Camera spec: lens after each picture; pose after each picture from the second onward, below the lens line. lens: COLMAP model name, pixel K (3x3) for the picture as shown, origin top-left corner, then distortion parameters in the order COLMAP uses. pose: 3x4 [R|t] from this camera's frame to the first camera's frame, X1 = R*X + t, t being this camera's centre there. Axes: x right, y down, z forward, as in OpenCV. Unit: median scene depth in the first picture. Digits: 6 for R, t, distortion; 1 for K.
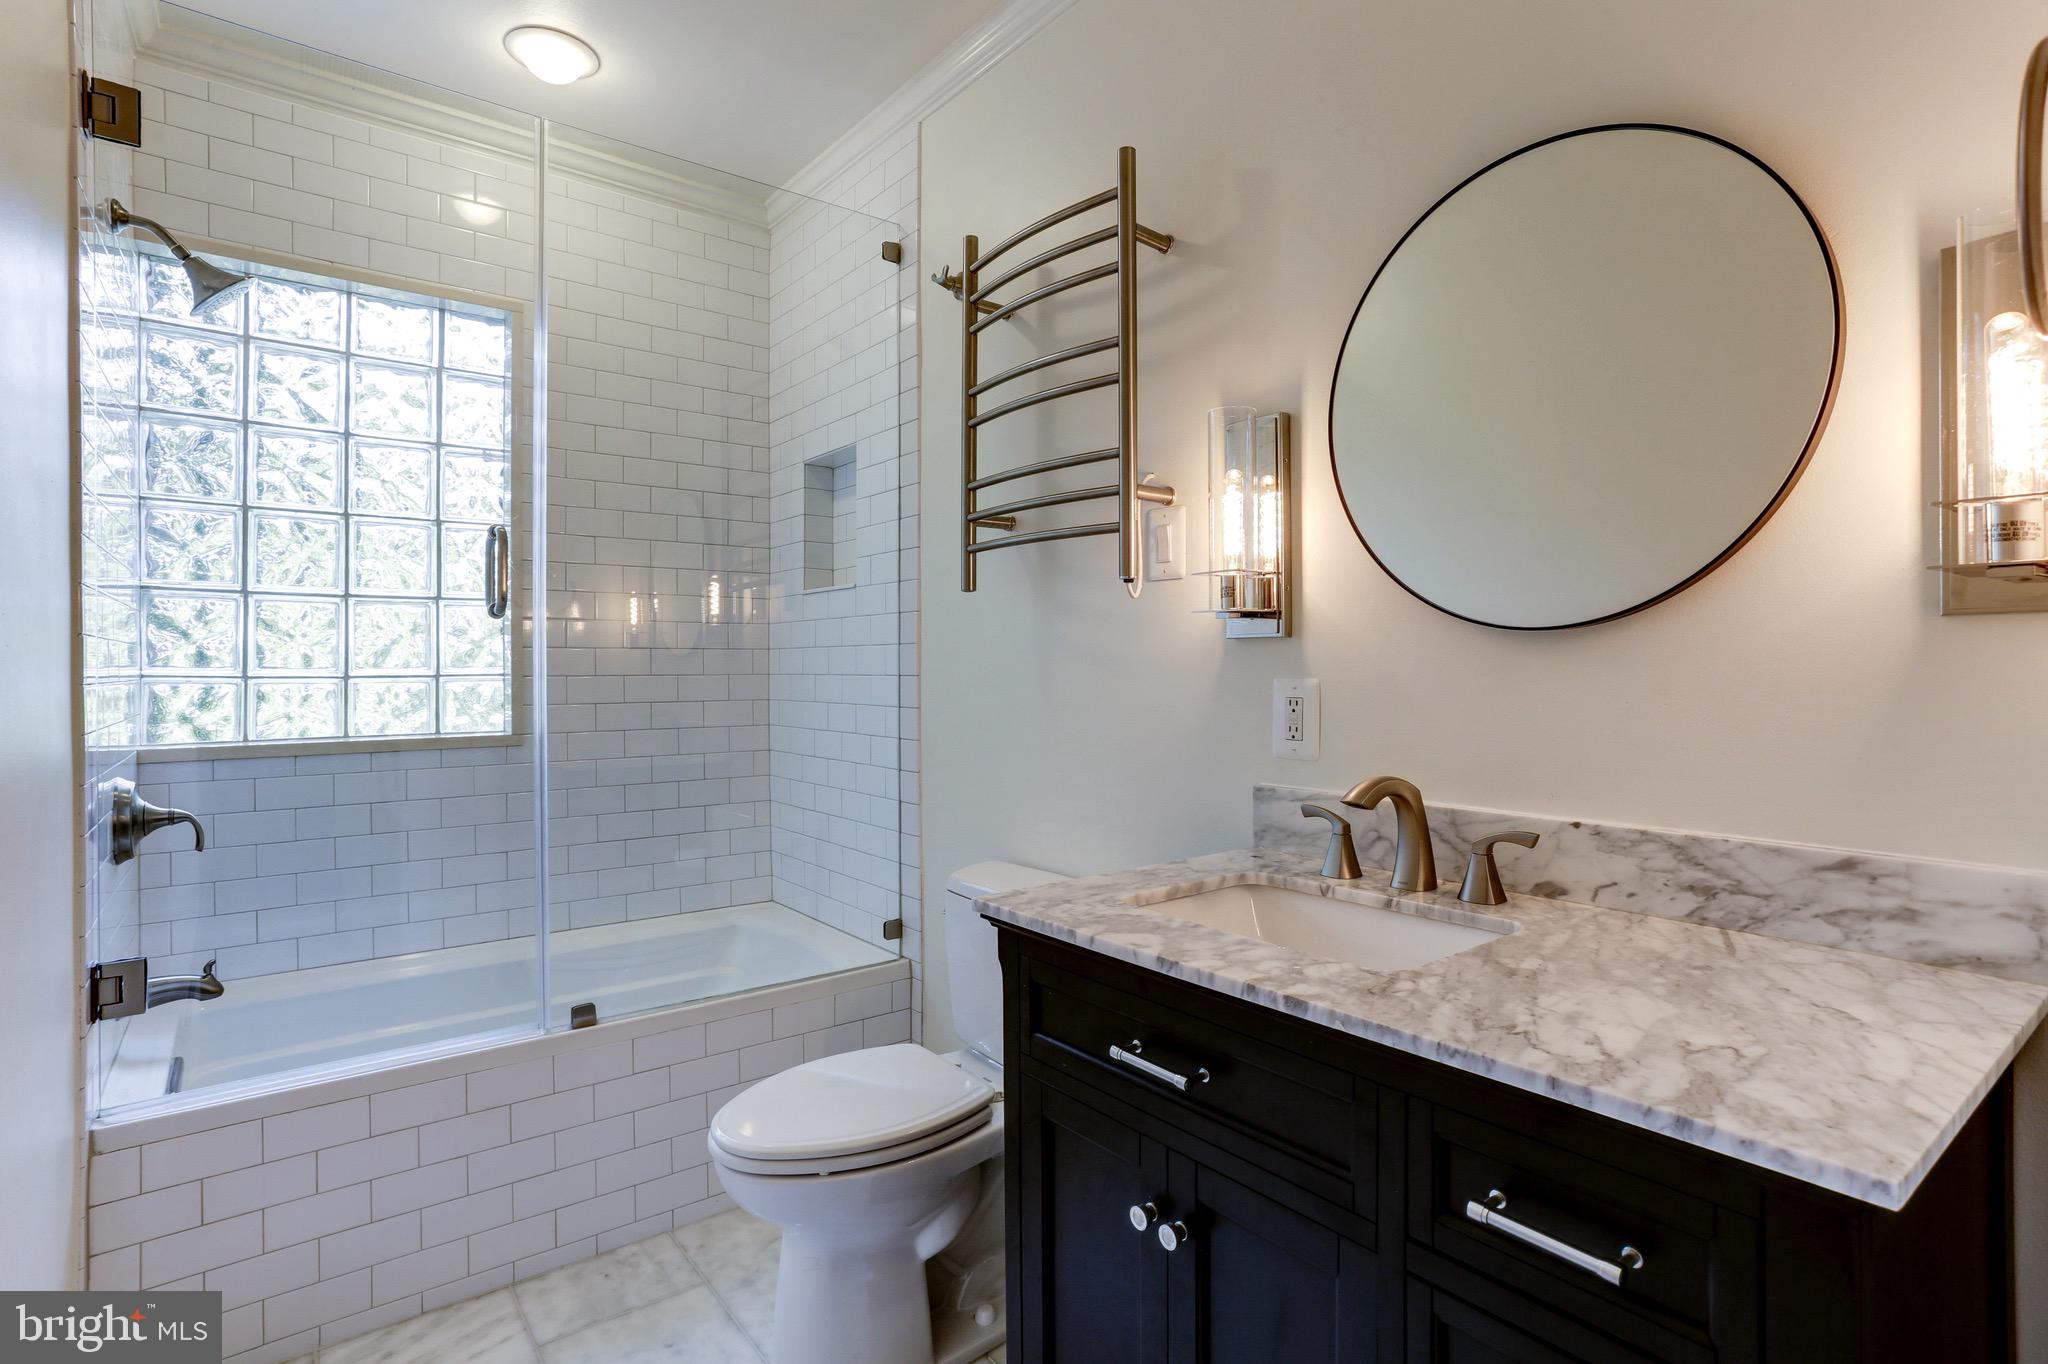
lens RADIAL K [[1012.2, 0, 993.3], [0, 1012.2, 665.4], [0, 0, 1]] dist [-0.061353, 0.035520]
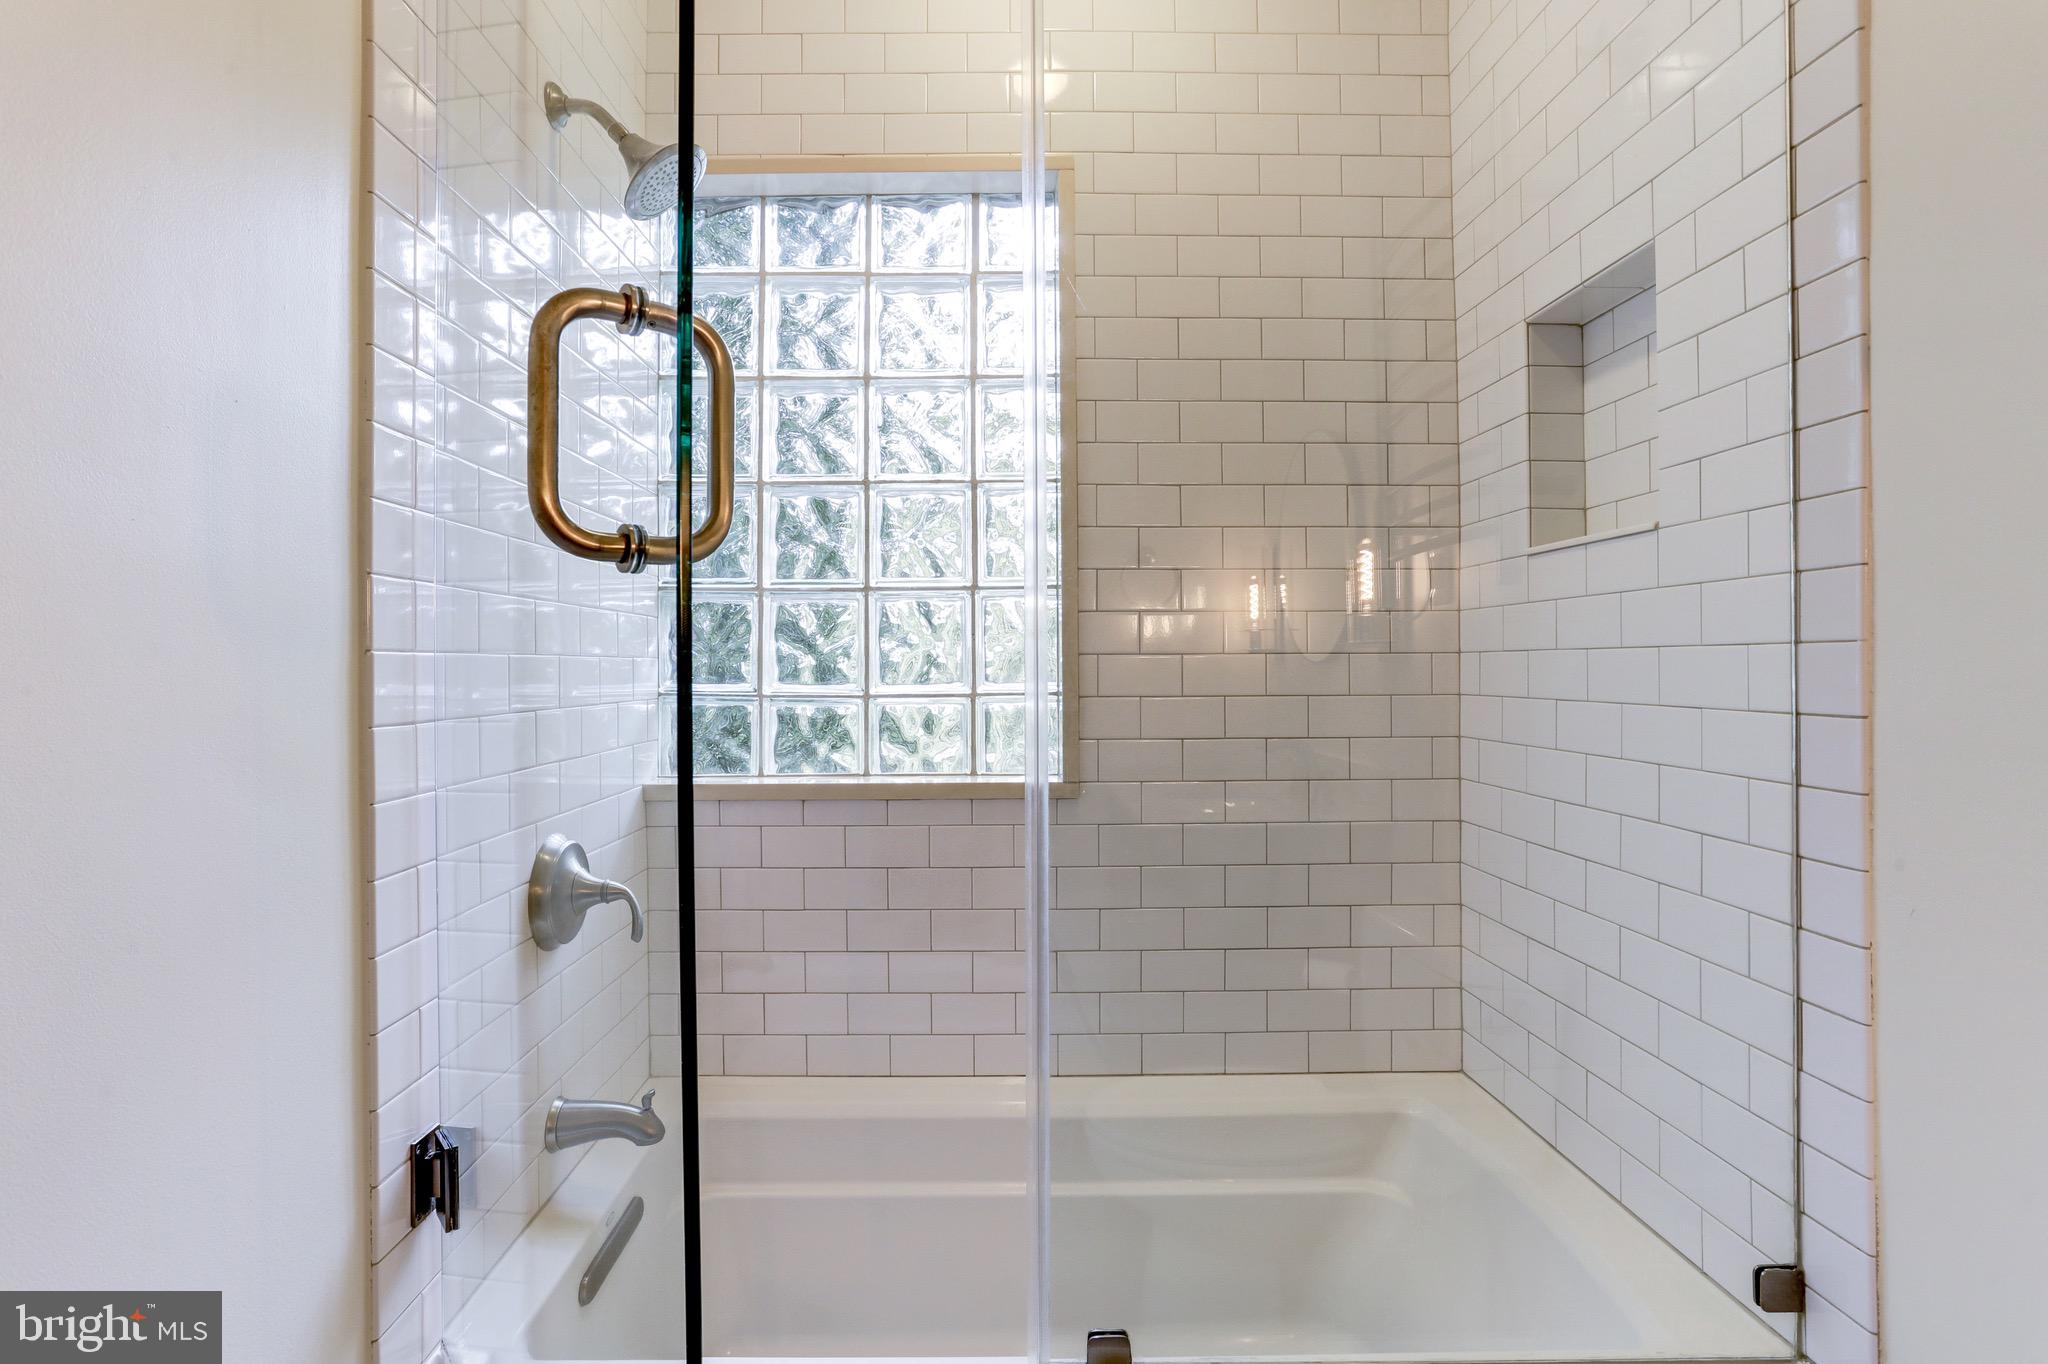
lens RADIAL K [[1012.2, 0, 993.3], [0, 1012.2, 665.4], [0, 0, 1]] dist [-0.061353, 0.035520]
pose [[0.813065, -0.001705, -0.582171, -0.108942], [0.002504, 0.999997, 0.000568, -0.010397], [0.582168, -0.001920, 0.813066, 0.381005]]
